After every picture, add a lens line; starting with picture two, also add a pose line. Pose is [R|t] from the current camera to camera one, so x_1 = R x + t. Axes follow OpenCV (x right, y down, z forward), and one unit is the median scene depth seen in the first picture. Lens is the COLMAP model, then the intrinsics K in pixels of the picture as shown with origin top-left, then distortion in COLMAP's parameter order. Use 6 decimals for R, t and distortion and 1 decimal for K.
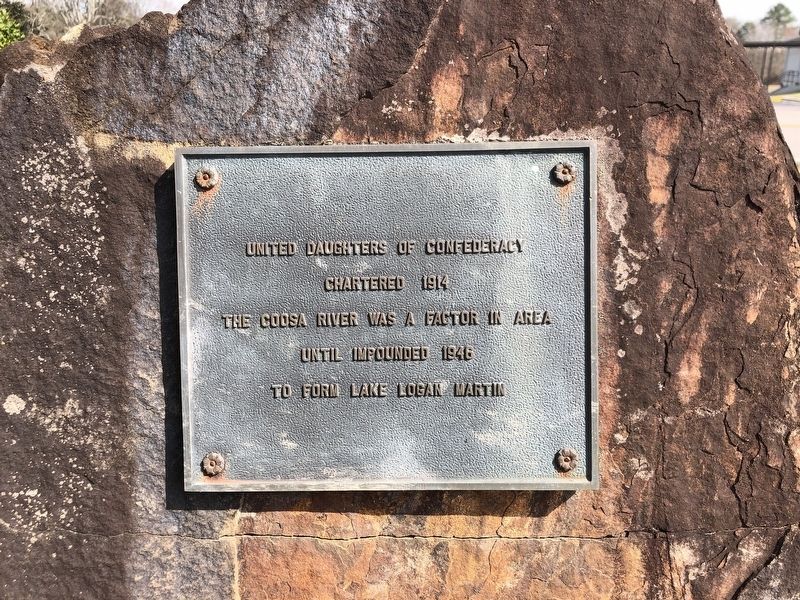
lens RADIAL K [[656.2, 0, 400.0], [0, 656.2, 300.0], [0, 0, 1]] dist [0.006622, 0.001689]
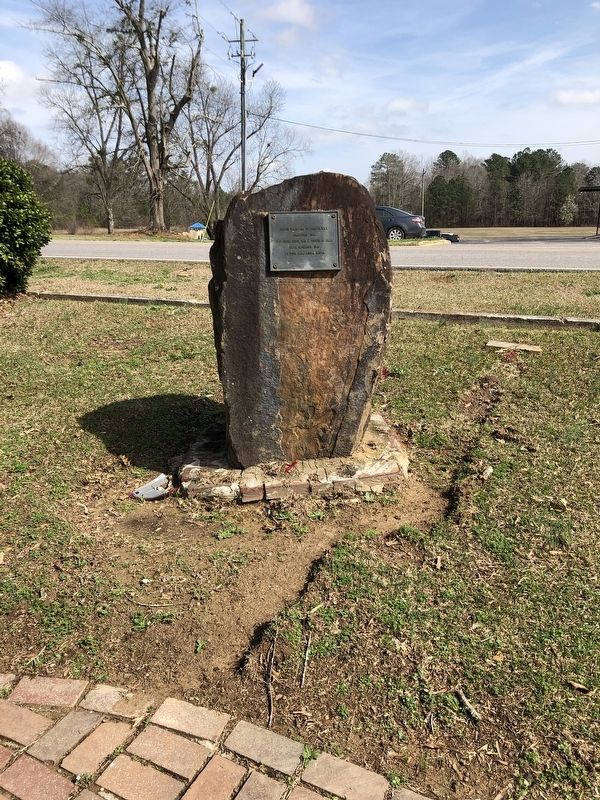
lens RADIAL K [[643.0, 0, 300.0], [0, 643.0, 400.0], [0, 0, 1]] dist [0.069022, -0.087789]
pose [[0.998014, -0.017679, 0.060455, -0.430938], [0.020146, 0.998979, -0.040429, 1.661442], [-0.059678, 0.041566, 0.997352, -4.643647]]
